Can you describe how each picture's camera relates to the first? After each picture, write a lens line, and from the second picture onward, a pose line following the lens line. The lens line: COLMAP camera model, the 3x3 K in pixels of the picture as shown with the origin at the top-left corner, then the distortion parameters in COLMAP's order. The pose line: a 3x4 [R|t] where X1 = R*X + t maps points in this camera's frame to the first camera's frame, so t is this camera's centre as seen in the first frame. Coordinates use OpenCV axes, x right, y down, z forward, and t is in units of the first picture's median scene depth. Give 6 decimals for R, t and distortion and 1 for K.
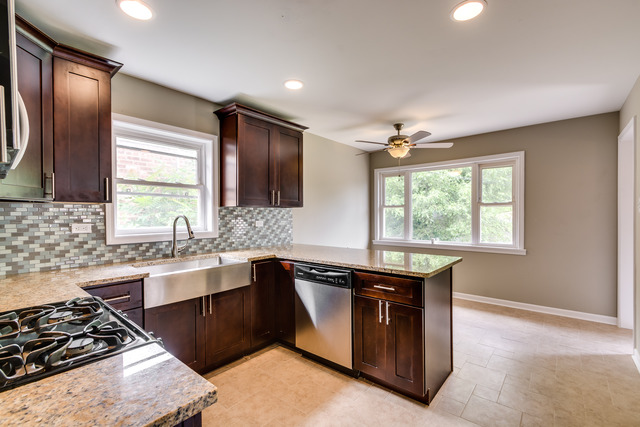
lens RADIAL K [[284.6, 0, 321.4], [0, 284.6, 218.8], [0, 0, 1]] dist [0.010652, -0.006487]
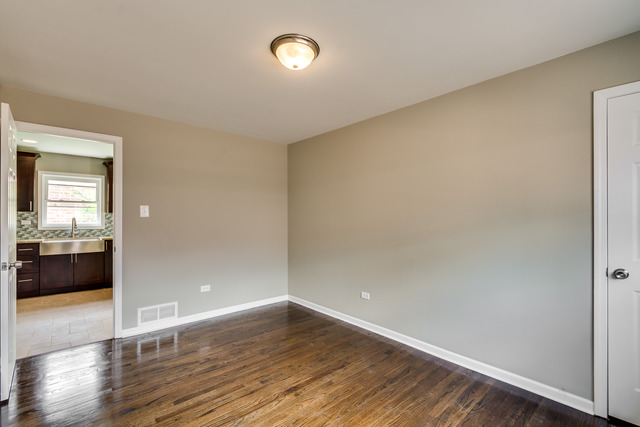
lens RADIAL K [[284.6, 0, 313.7], [0, 284.6, 216.6], [0, 0, 1]] dist [0.010652, -0.006487]
pose [[0.989122, 0.008313, -0.146863, 1.293755], [-0.010808, 0.999810, -0.016197, -0.000795], [0.146700, 0.017608, 0.989024, -0.679407]]
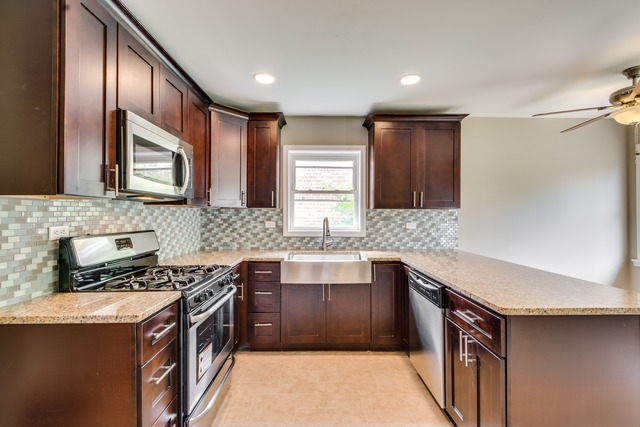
lens RADIAL K [[284.6, 0, 319.9], [0, 284.6, 213.8], [0, 0, 1]] dist [0.010652, -0.006487]
pose [[0.655387, 0.002696, -0.755289, 0.356142], [-0.017262, 0.999786, -0.011409, -0.008194], [0.755096, 0.020515, 0.655293, 0.138955]]
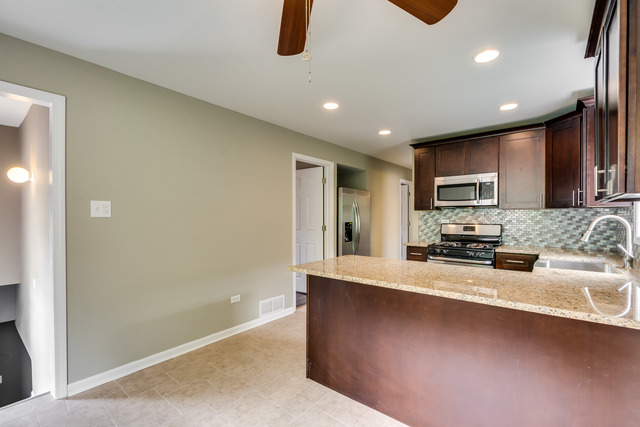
lens RADIAL K [[284.6, 0, 321.8], [0, 284.6, 220.5], [0, 0, 1]] dist [0.010652, -0.006487]
pose [[-0.999881, 0.009179, -0.012409, 0.324745], [0.008839, 0.999593, 0.027126, -0.024967], [0.012653, 0.027013, -0.999555, 1.546841]]
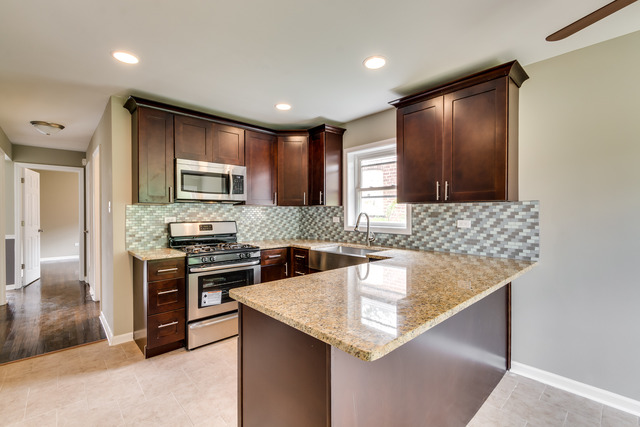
lens RADIAL K [[284.6, 0, 322.6], [0, 284.6, 212.1], [0, 0, 1]] dist [0.010652, -0.006487]
pose [[-0.122019, 0.004663, -0.992517, 0.666003], [-0.012131, 0.999907, 0.006190, -0.016676], [0.992454, 0.012796, -0.121951, 0.810838]]
